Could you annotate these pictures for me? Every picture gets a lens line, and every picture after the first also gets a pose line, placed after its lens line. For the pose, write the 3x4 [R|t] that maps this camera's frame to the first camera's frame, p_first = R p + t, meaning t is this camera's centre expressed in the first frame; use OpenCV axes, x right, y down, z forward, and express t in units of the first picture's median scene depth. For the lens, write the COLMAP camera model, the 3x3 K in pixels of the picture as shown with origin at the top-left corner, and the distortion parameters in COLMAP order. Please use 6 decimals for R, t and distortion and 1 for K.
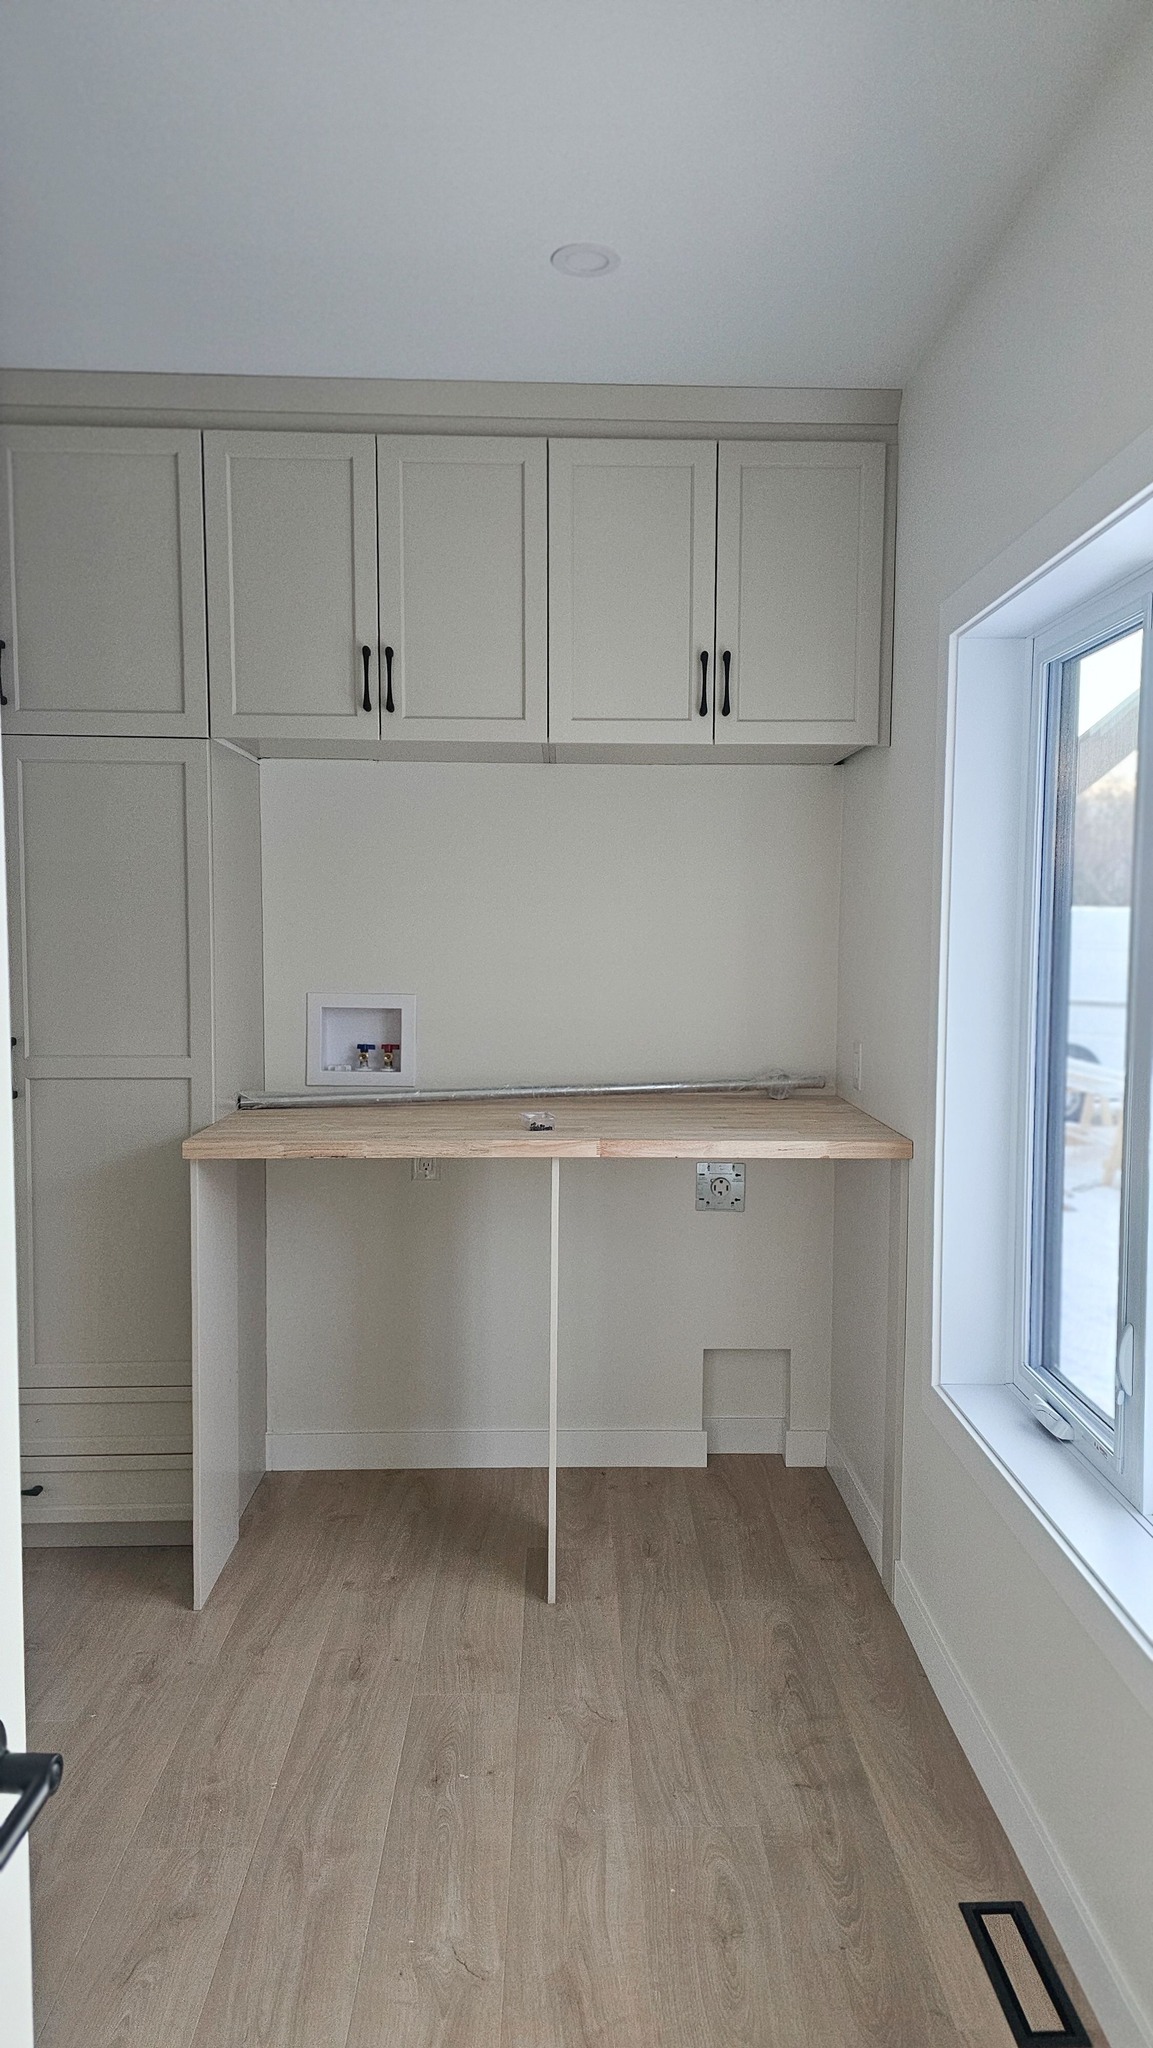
lens RADIAL K [[1344.2, 0, 581.2], [0, 1344.2, 1025.5], [0, 0, 1]] dist [0.022904, -0.013927]
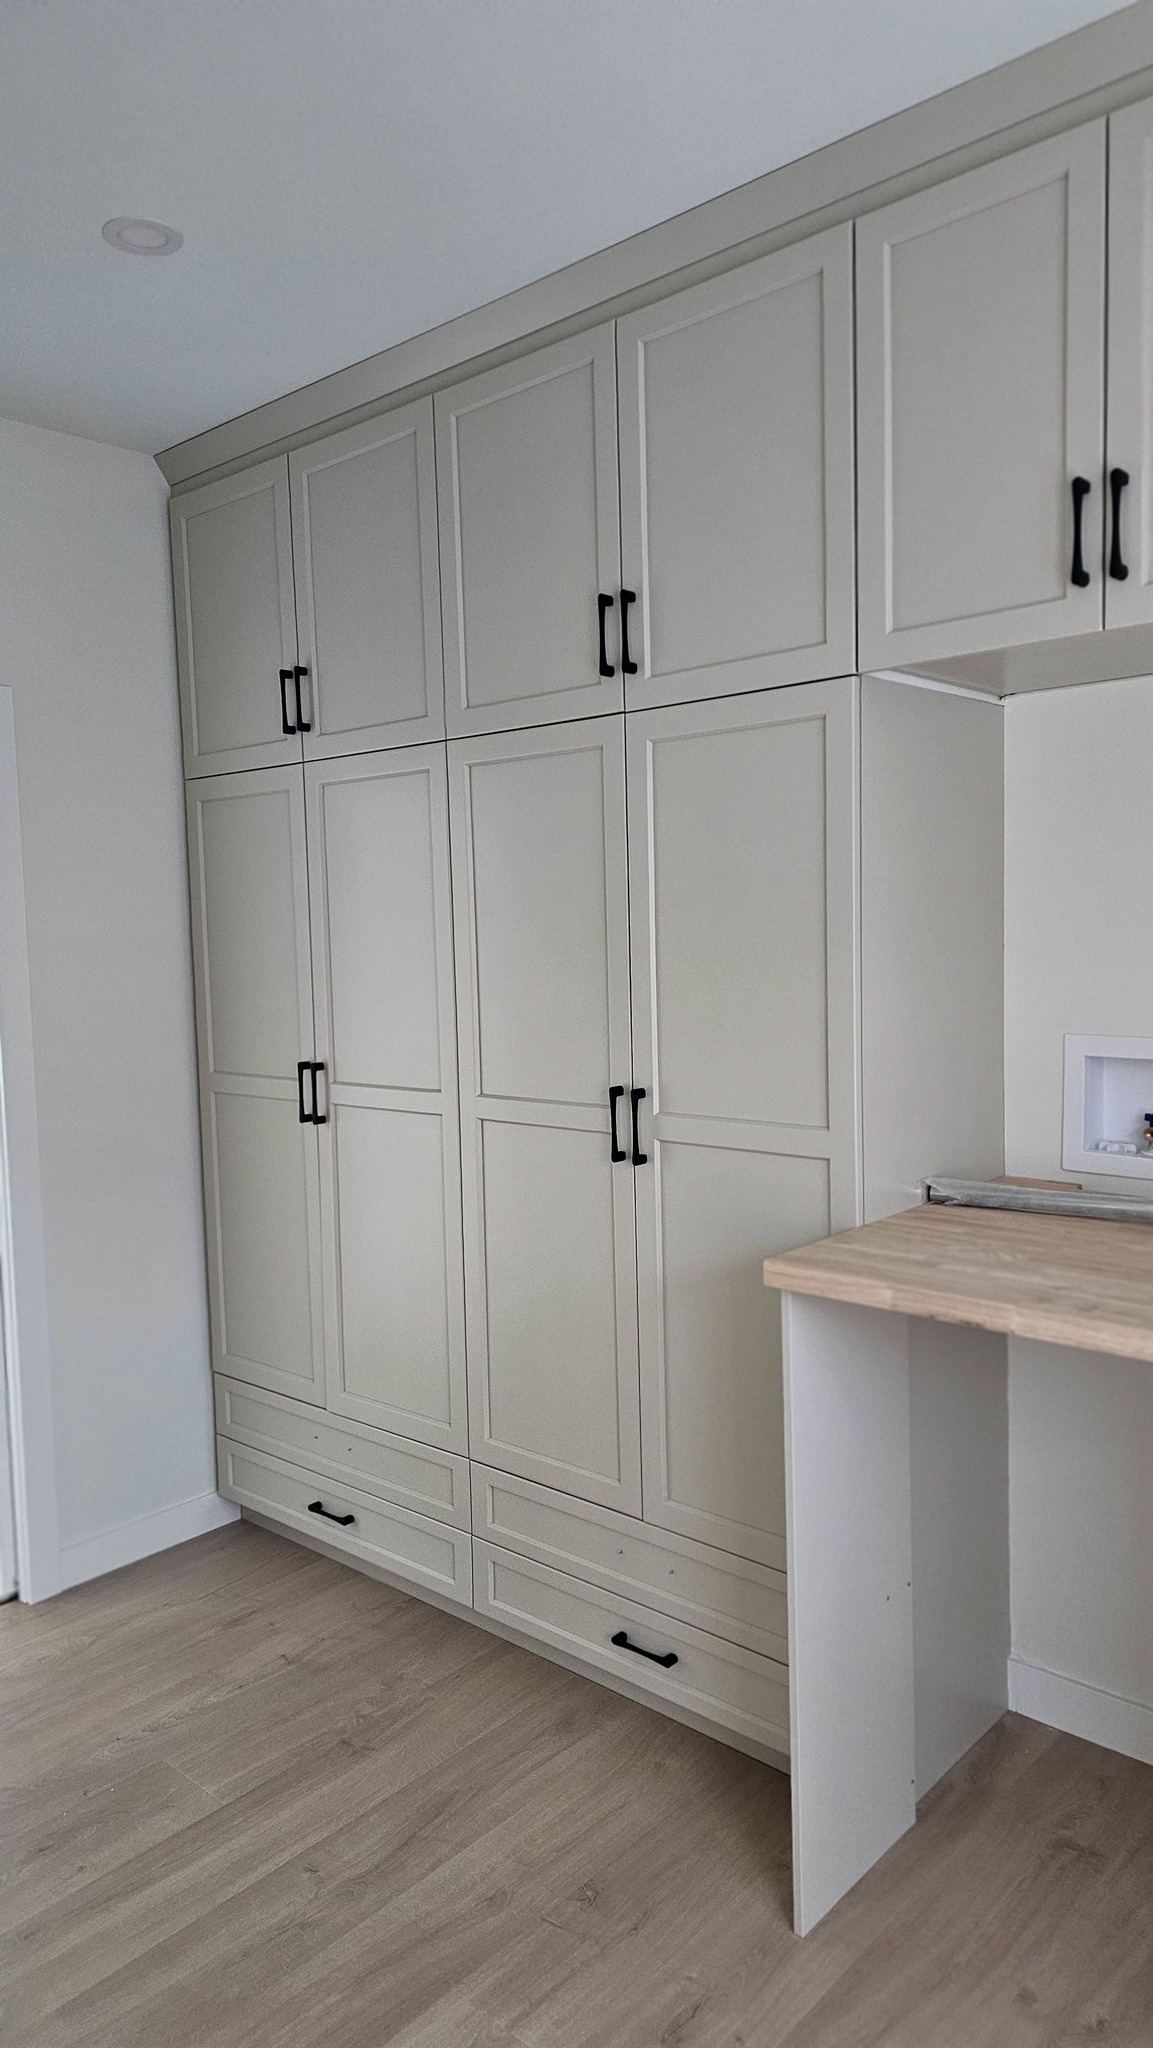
lens RADIAL K [[1344.2, 0, 573.2], [0, 1344.2, 1022.4], [0, 0, 1]] dist [0.022904, -0.013927]
pose [[0.730984, 0.019798, -0.682107, 0.092405], [-0.019080, 0.999781, 0.008570, -0.037224], [0.682127, 0.006750, 0.731202, 0.395620]]
